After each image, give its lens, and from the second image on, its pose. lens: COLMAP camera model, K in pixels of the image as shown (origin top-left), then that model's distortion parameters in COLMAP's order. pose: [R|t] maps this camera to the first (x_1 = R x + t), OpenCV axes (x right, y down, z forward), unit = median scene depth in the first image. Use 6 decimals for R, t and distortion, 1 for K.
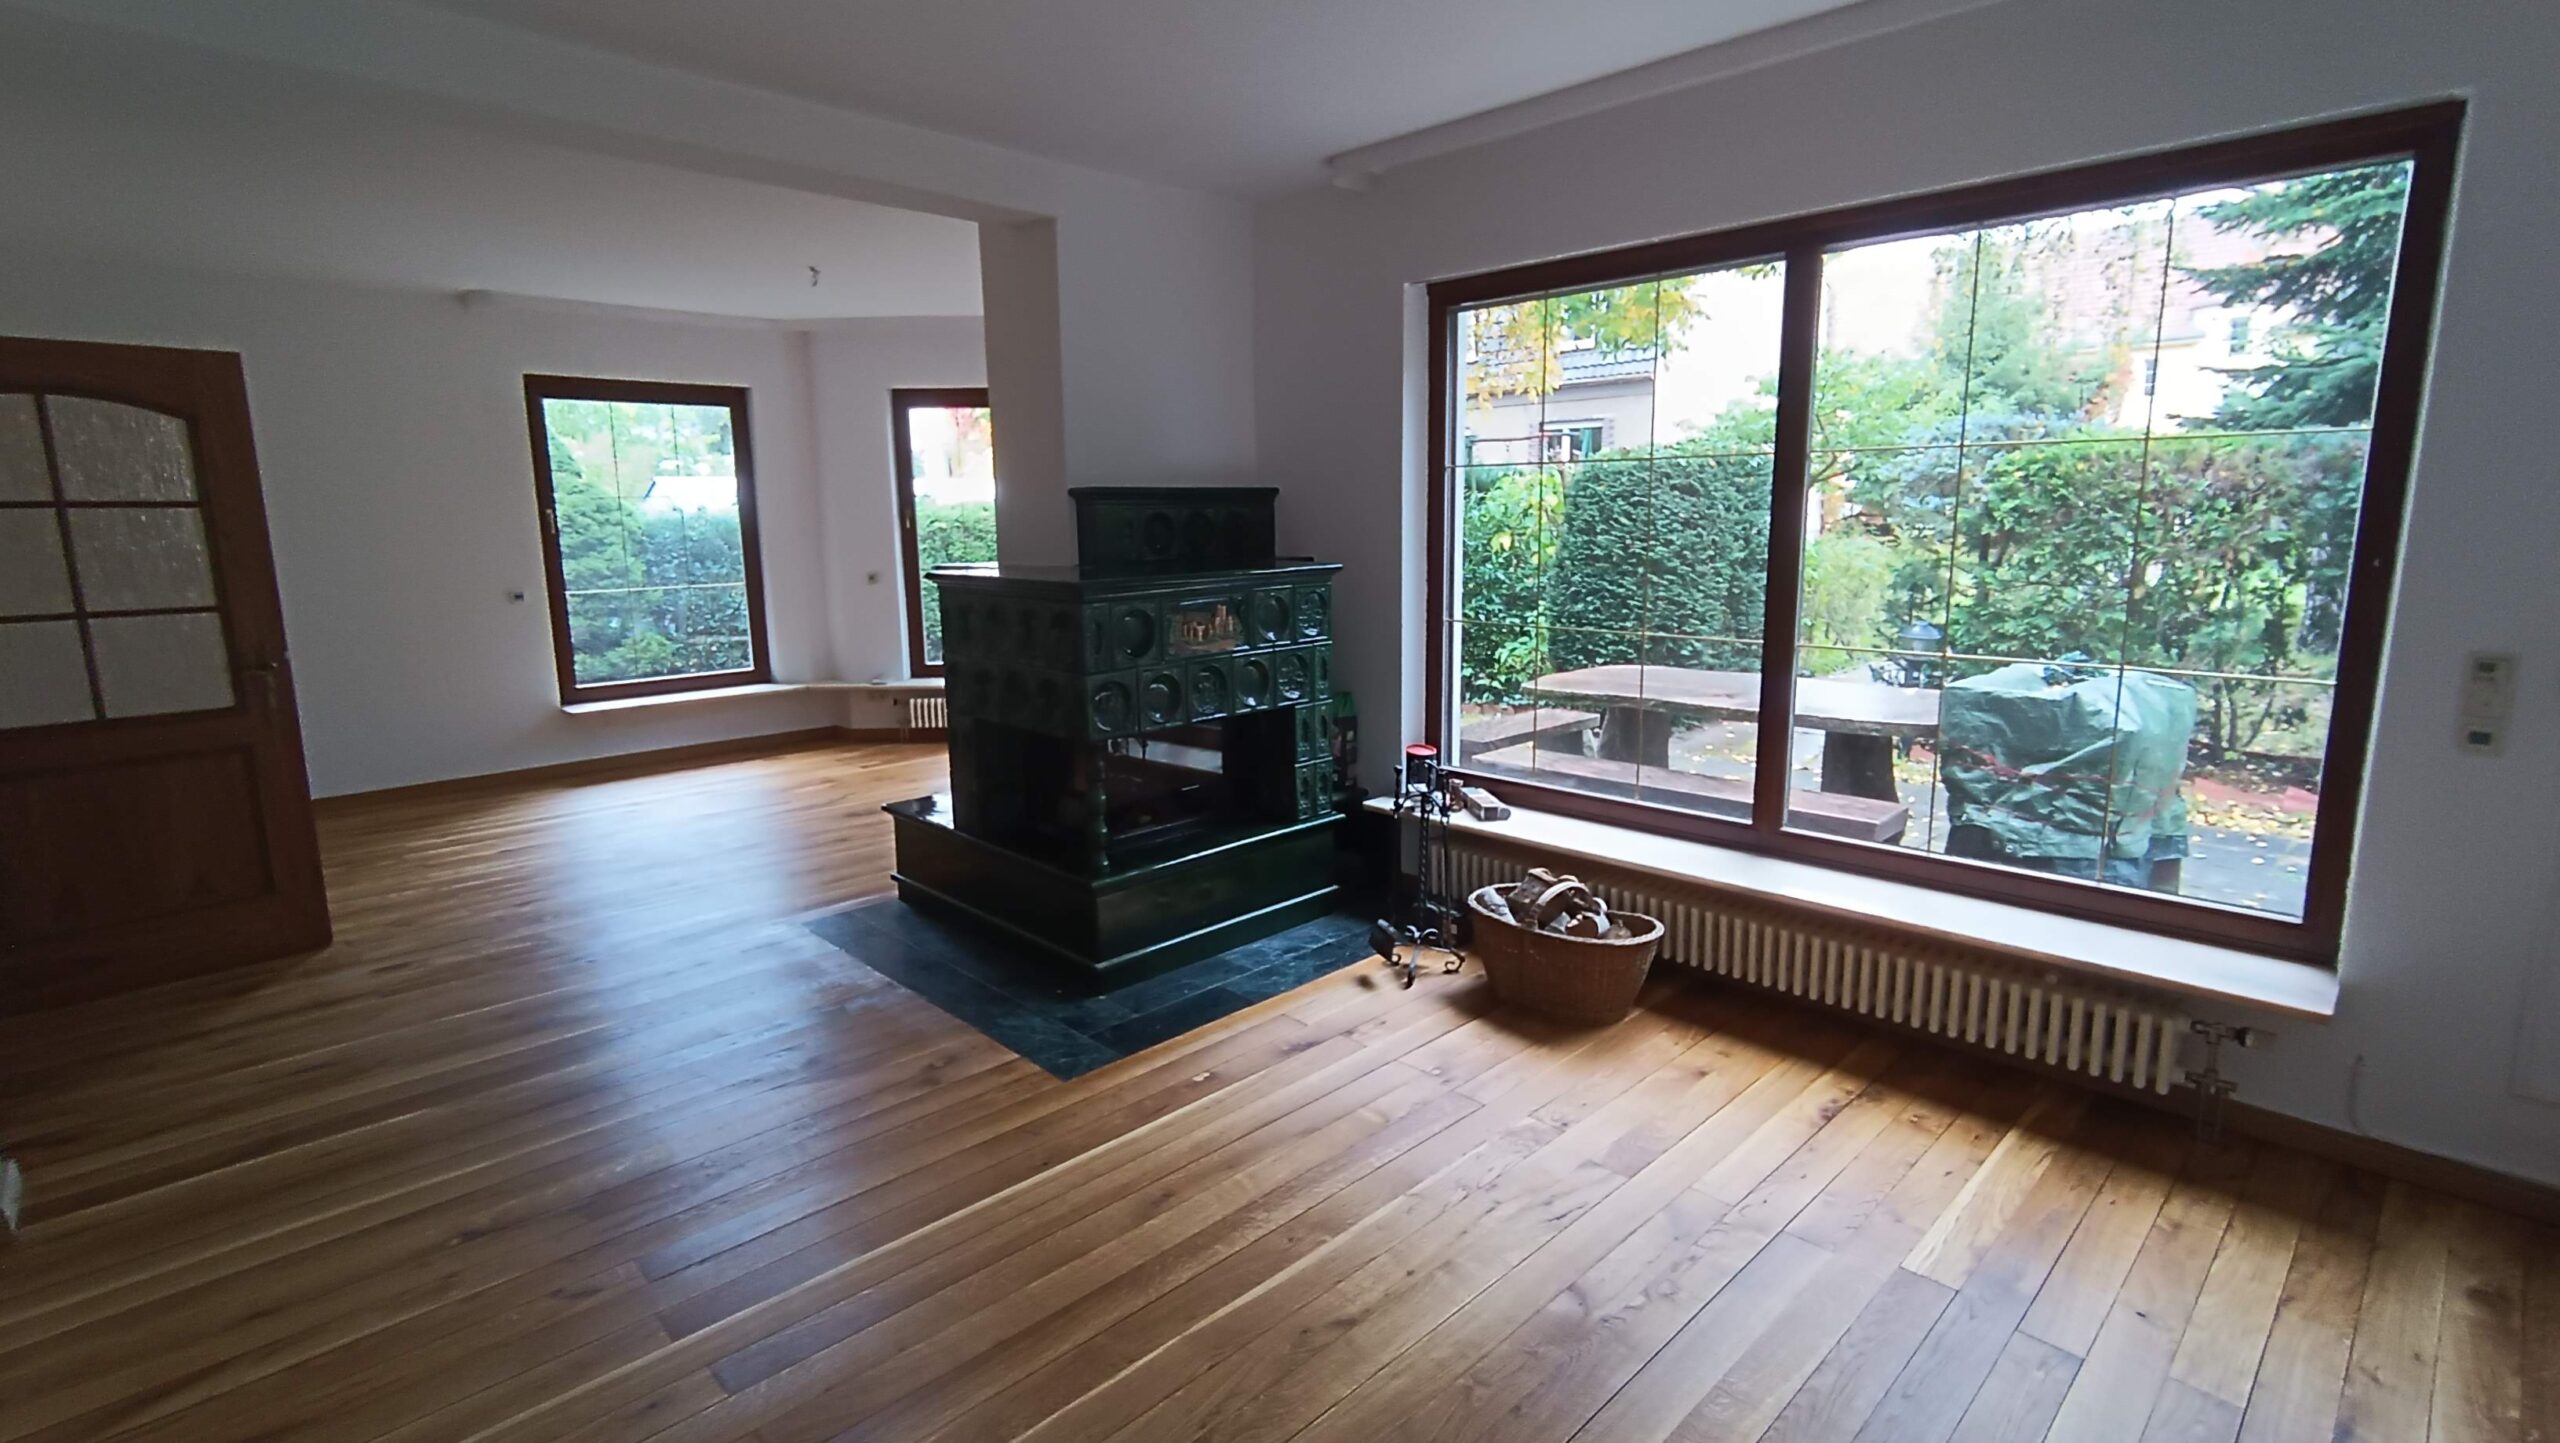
lens RADIAL K [[1190.5, 0, 1280.0], [0, 1190.5, 721.5], [0, 0, 1]] dist [0.040374, 0.000080]
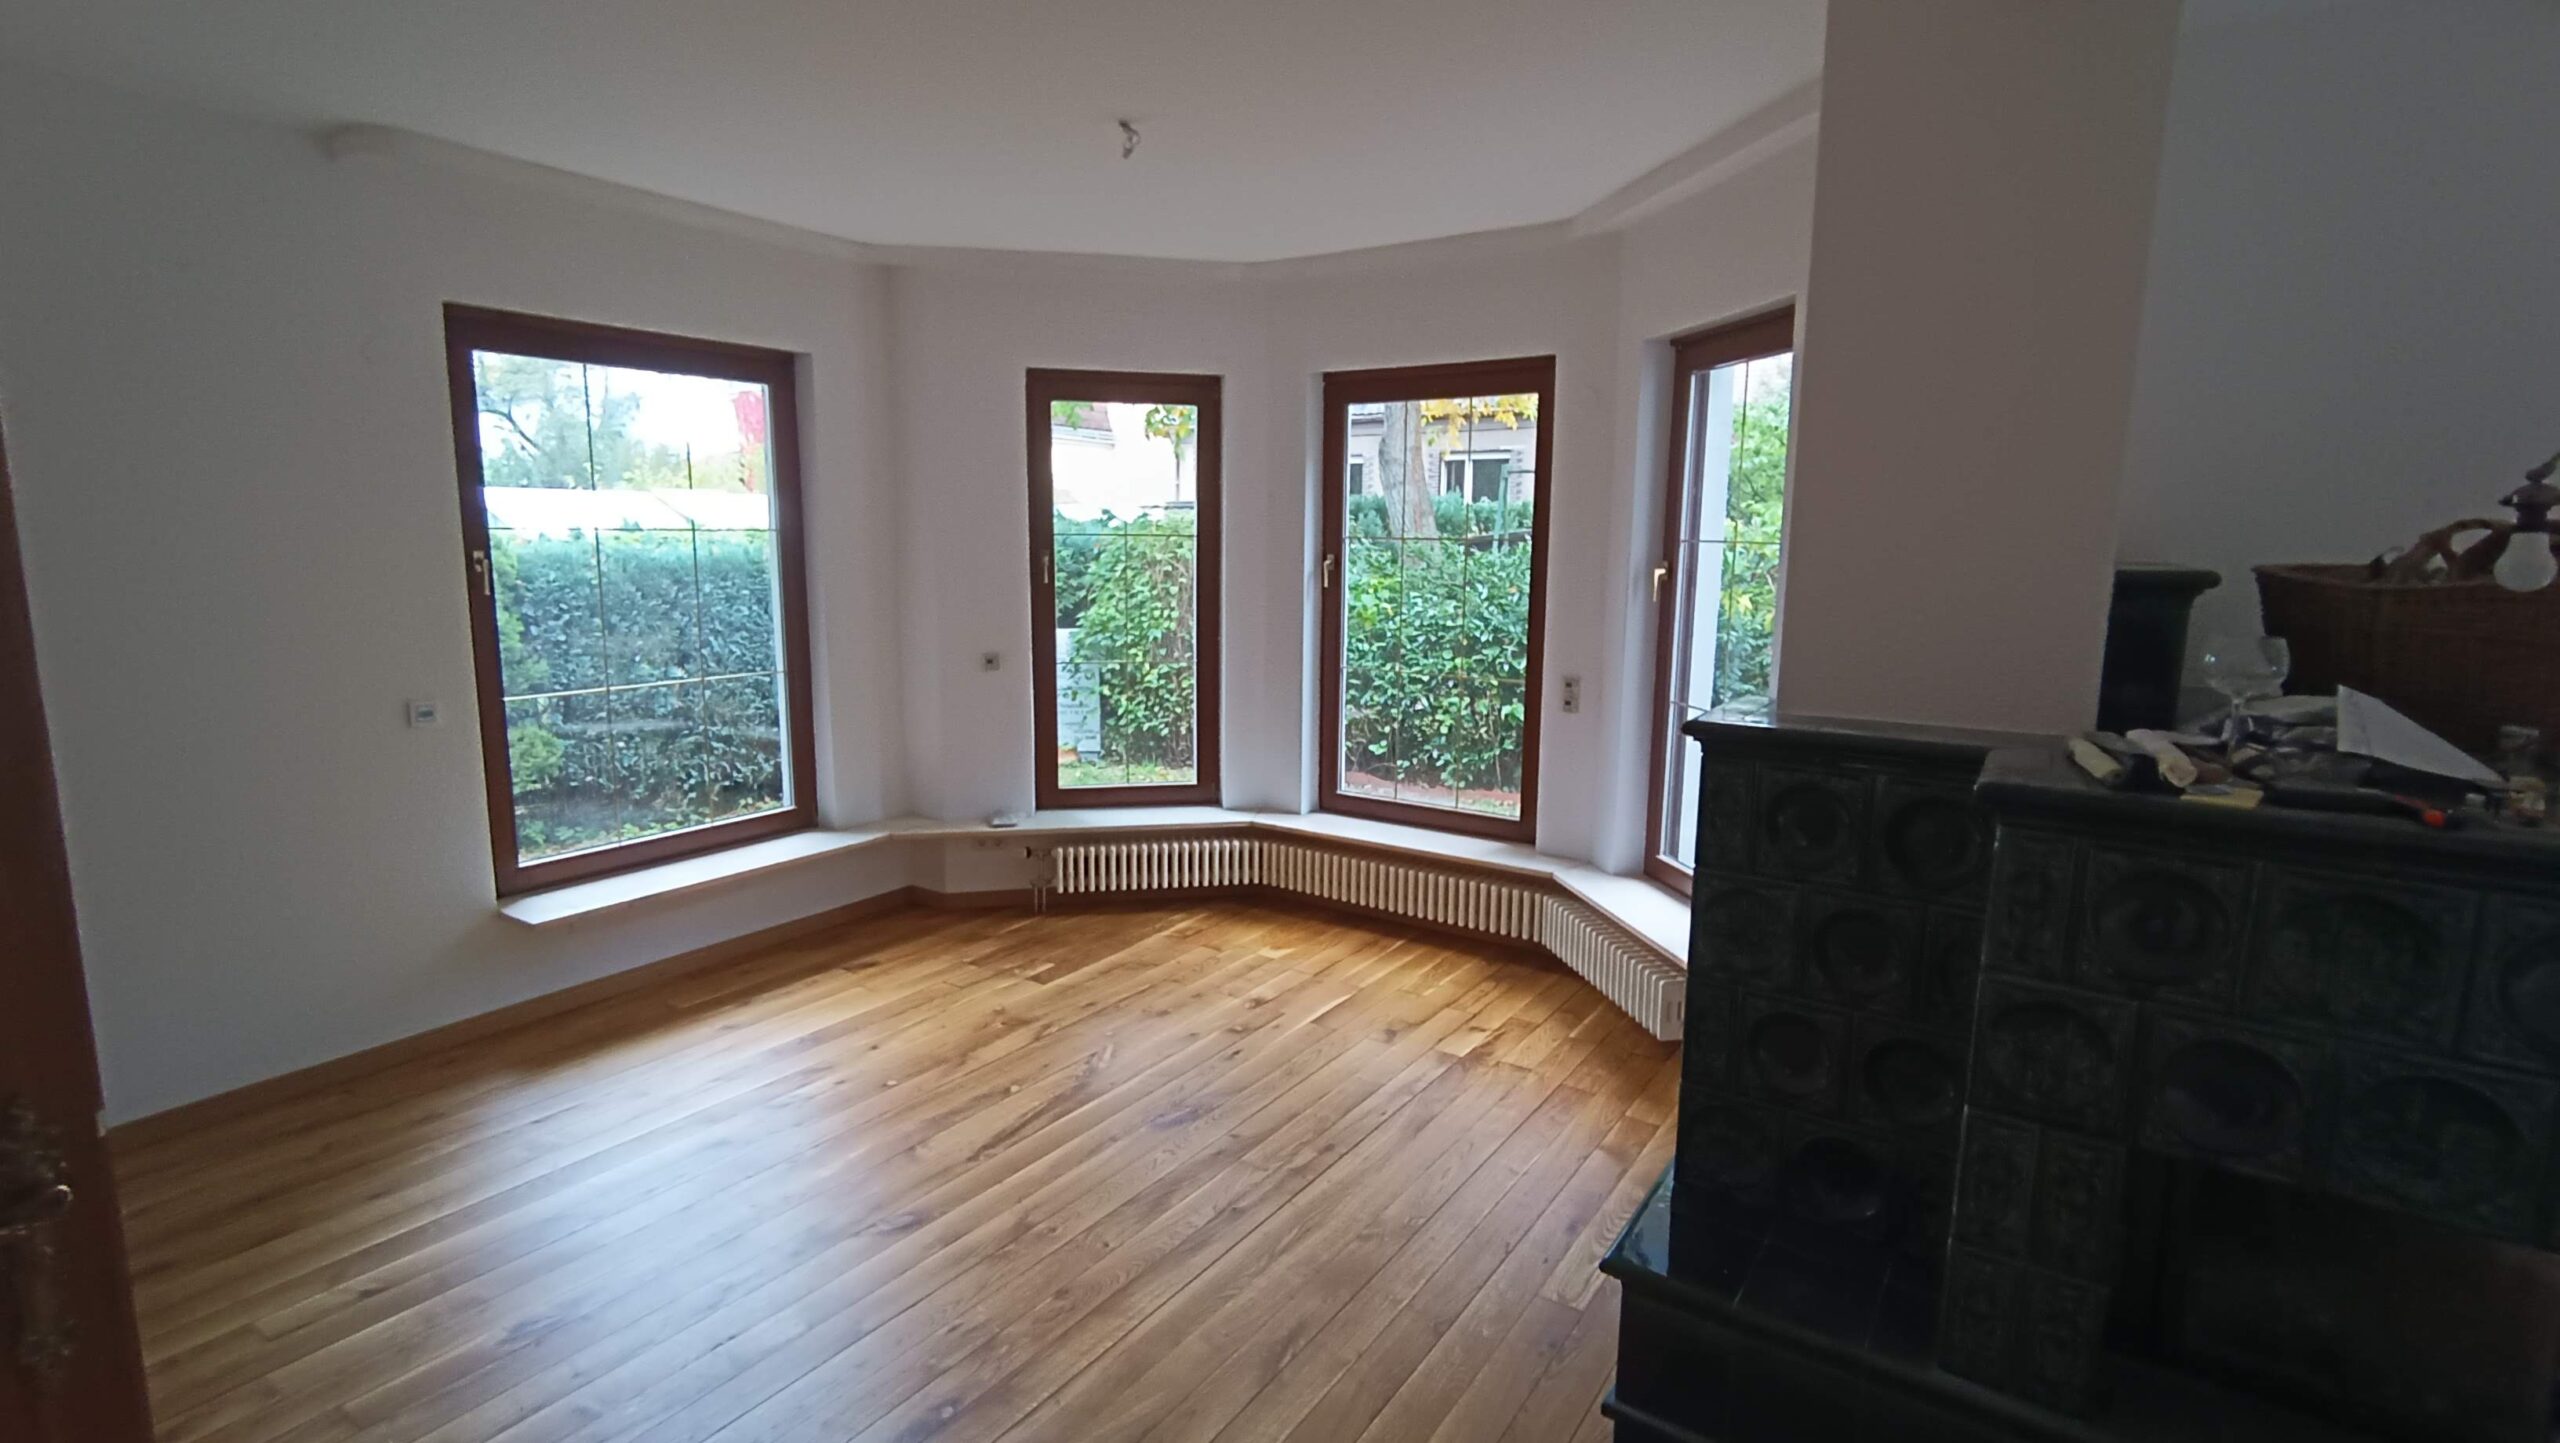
lens RADIAL K [[1190.5, 0, 1280.0], [0, 1190.5, 721.5], [0, 0, 1]] dist [0.040374, 0.000080]
pose [[0.982890, -0.014116, 0.183652, -0.337252], [0.017724, 0.999681, -0.018020, -0.079258], [-0.183339, 0.020967, 0.982826, 0.381108]]
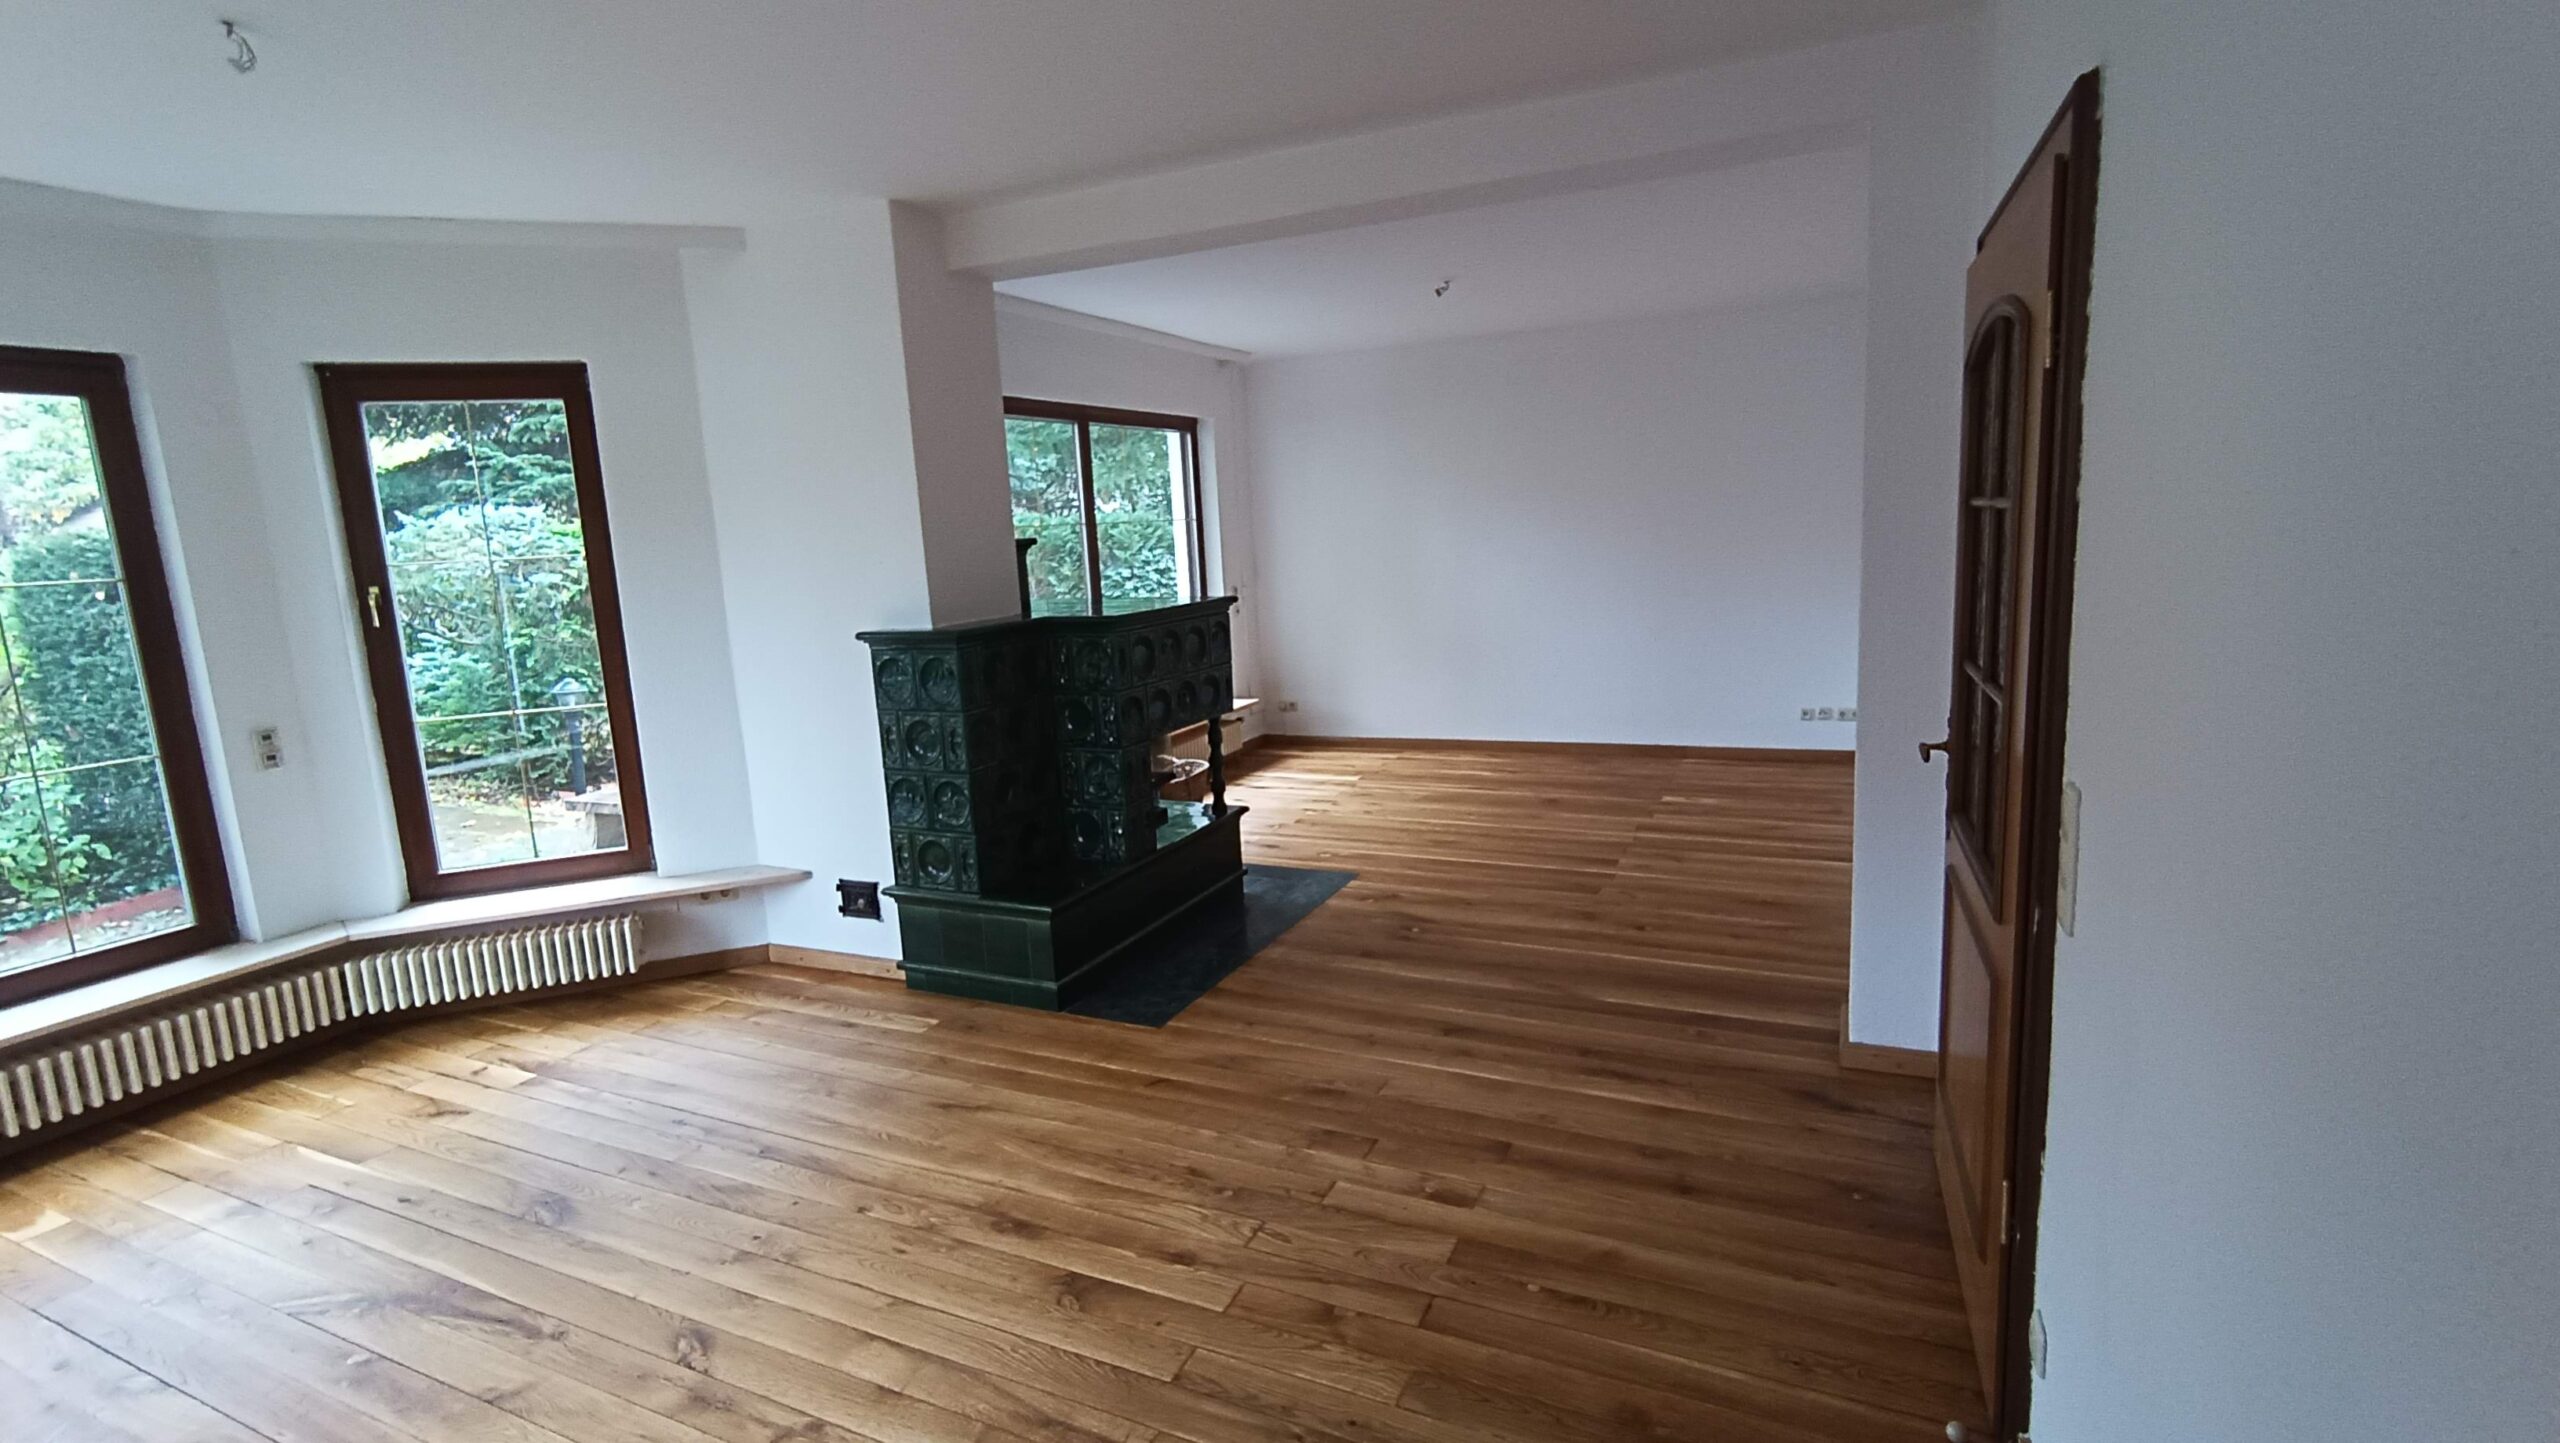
lens RADIAL K [[1190.5, 0, 1280.0], [0, 1190.5, 721.5], [0, 0, 1]] dist [0.040374, 0.000080]
pose [[-0.368386, -0.109258, 0.923230, -0.747095], [0.225556, 0.952895, 0.202770, -0.120638], [-0.901896, 0.282938, -0.326389, 0.715954]]
